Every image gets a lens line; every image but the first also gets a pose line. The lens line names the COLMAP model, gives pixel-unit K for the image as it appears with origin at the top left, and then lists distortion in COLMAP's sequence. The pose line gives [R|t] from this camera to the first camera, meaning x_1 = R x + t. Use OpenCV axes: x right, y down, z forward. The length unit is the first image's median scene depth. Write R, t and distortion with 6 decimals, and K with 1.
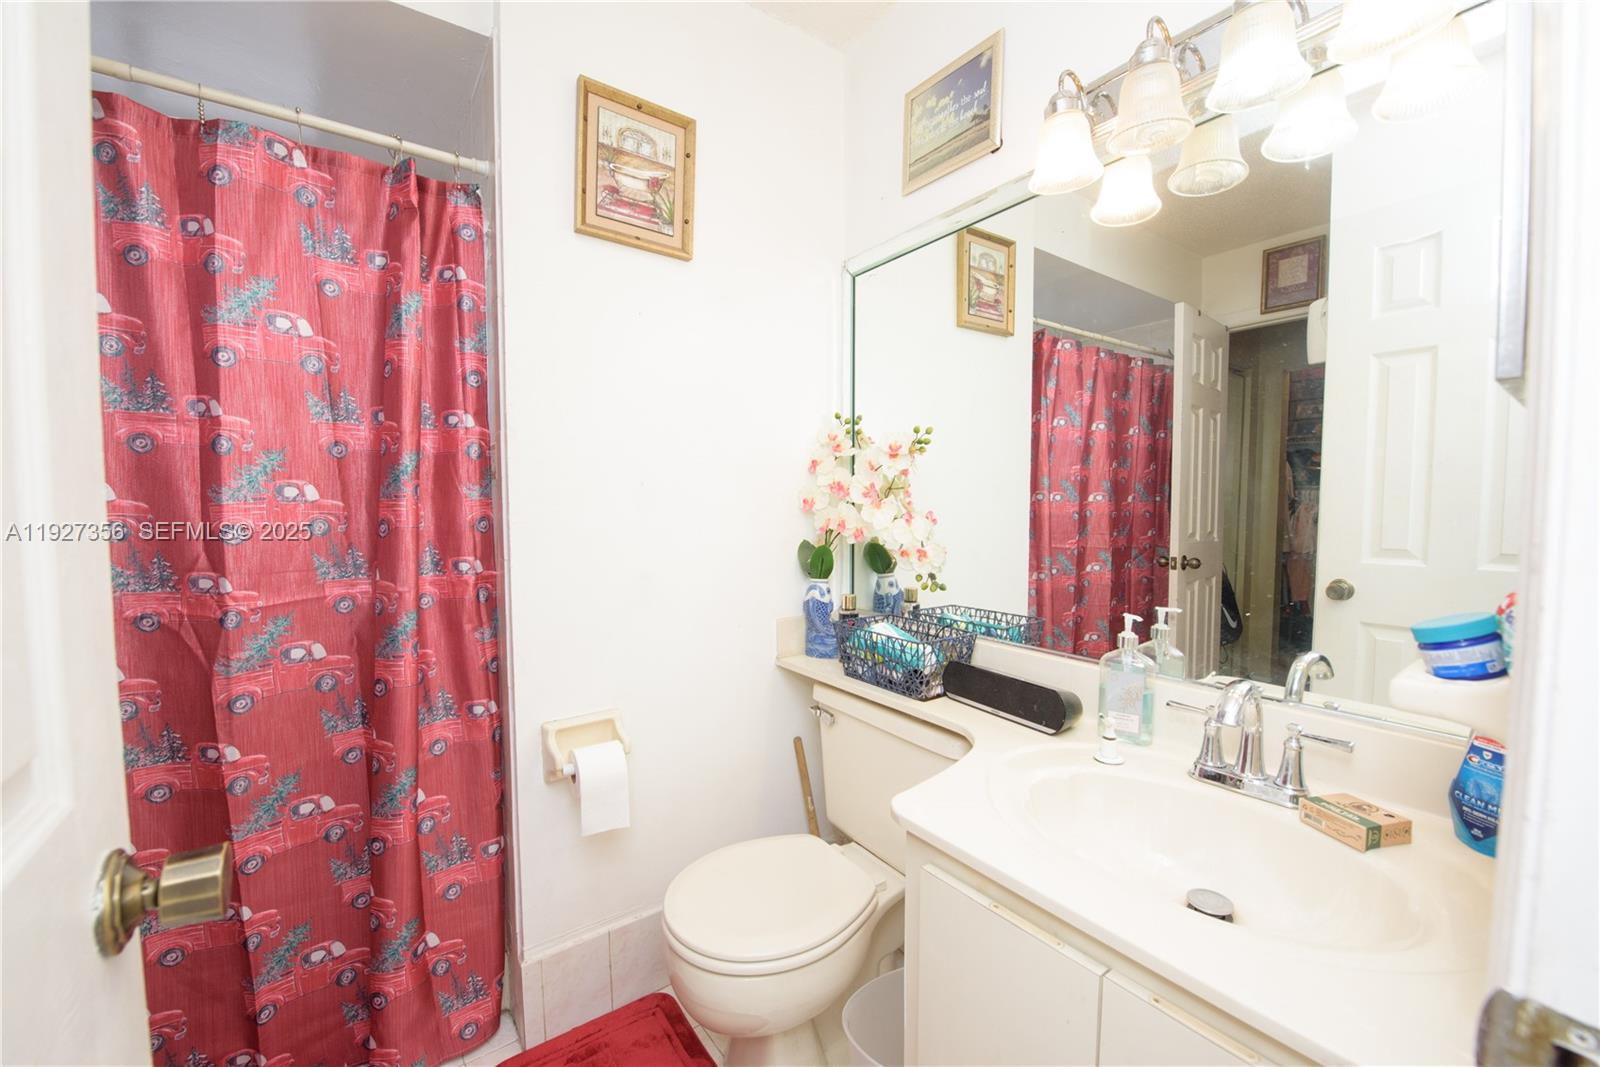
lens RADIAL K [[637.9, 0, 803.8], [0, 637.9, 534.6], [0, 0, 1]] dist [-0.022424, -0.001028]
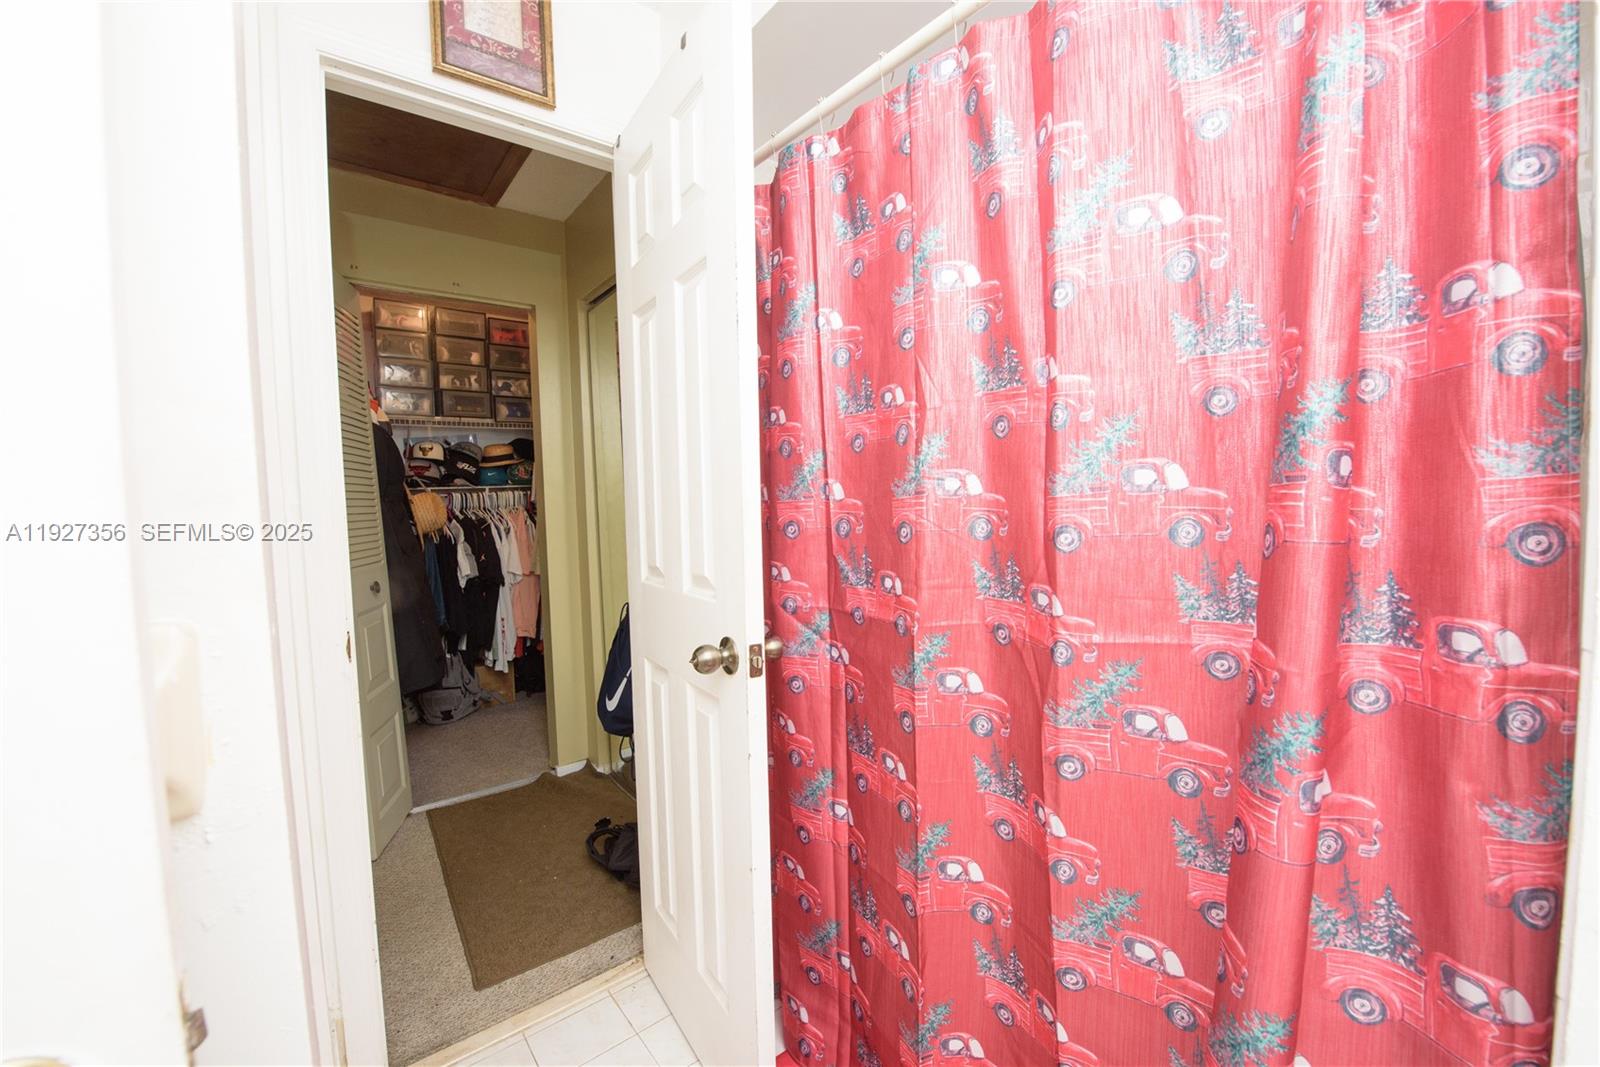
lens RADIAL K [[637.9, 0, 803.3], [0, 637.9, 536.1], [0, 0, 1]] dist [-0.022424, -0.001028]
pose [[0.032902, 0.057834, -0.997784, -0.169472], [-0.024050, 0.998081, 0.057059, -0.035358], [0.999169, 0.022119, 0.034230, 0.620881]]
